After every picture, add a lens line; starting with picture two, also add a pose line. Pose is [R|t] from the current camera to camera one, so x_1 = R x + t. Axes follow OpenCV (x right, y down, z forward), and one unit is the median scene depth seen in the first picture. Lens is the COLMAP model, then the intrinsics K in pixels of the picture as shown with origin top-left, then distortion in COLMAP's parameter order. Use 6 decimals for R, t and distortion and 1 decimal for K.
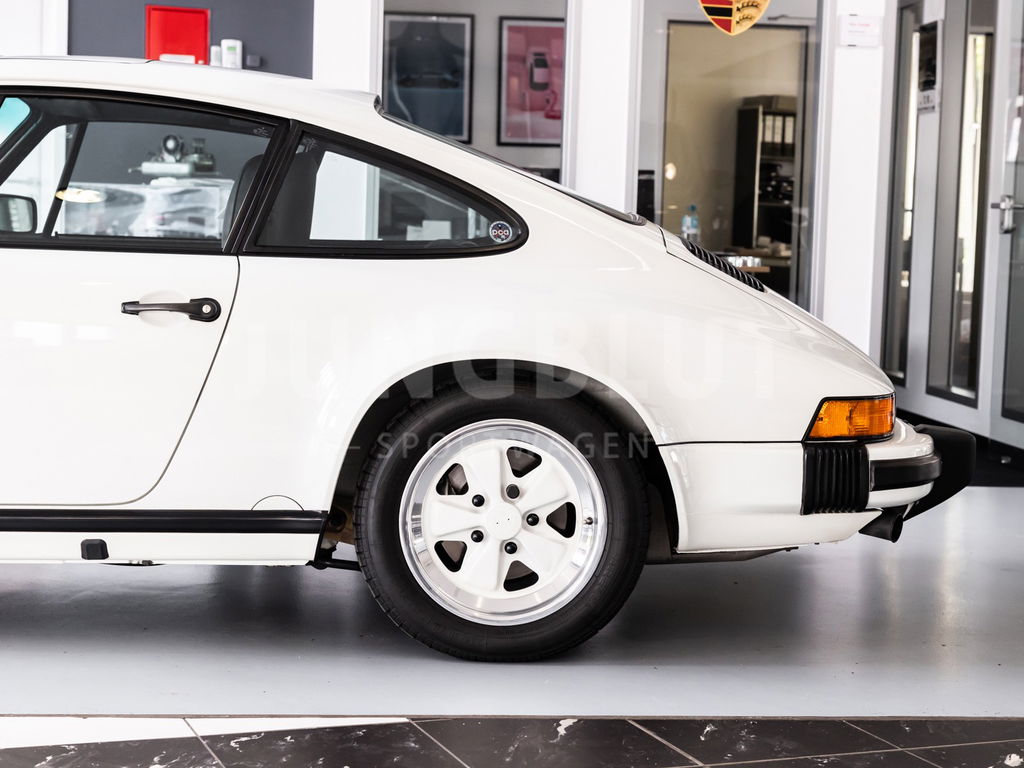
lens RADIAL K [[1695.1, 0, 512.0], [0, 1695.1, 384.0], [0, 0, 1]] dist [0.022066, -0.033887]
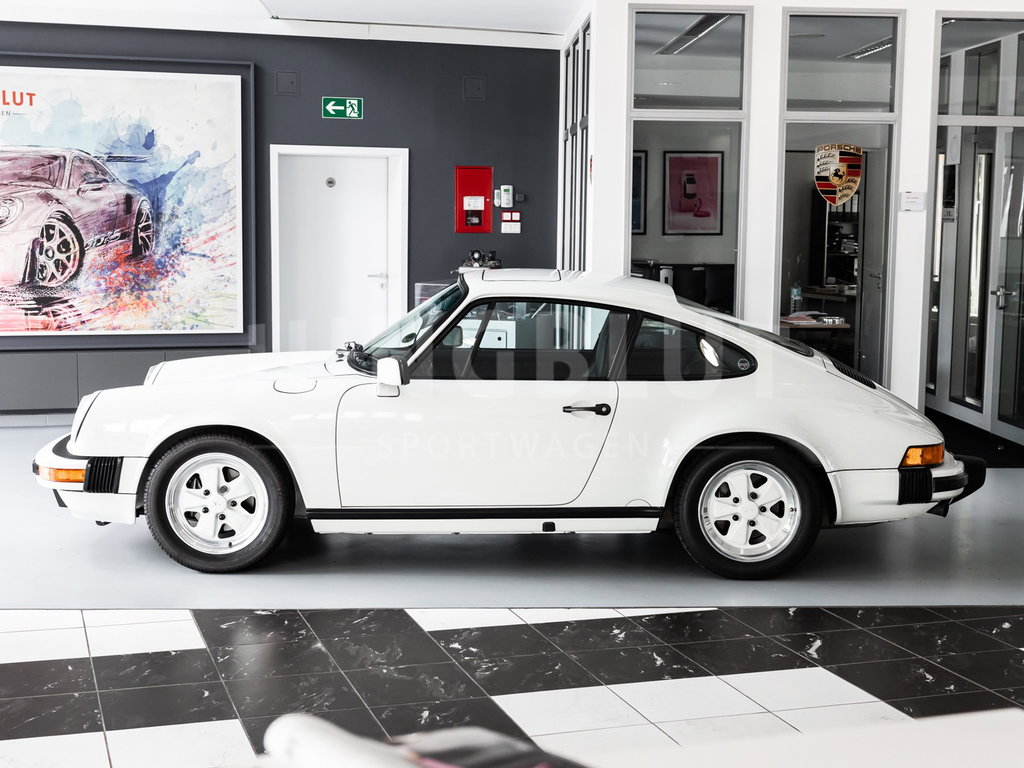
lens RADIAL K [[1424.4, 0, 512.0], [0, 1424.4, 384.0], [0, 0, 1]] dist [0.019287, -0.047874]
pose [[0.998881, -0.014542, -0.044995, -0.204125], [0.016383, 0.999032, 0.040824, -0.140136], [0.044358, -0.041515, 0.998153, -0.683856]]
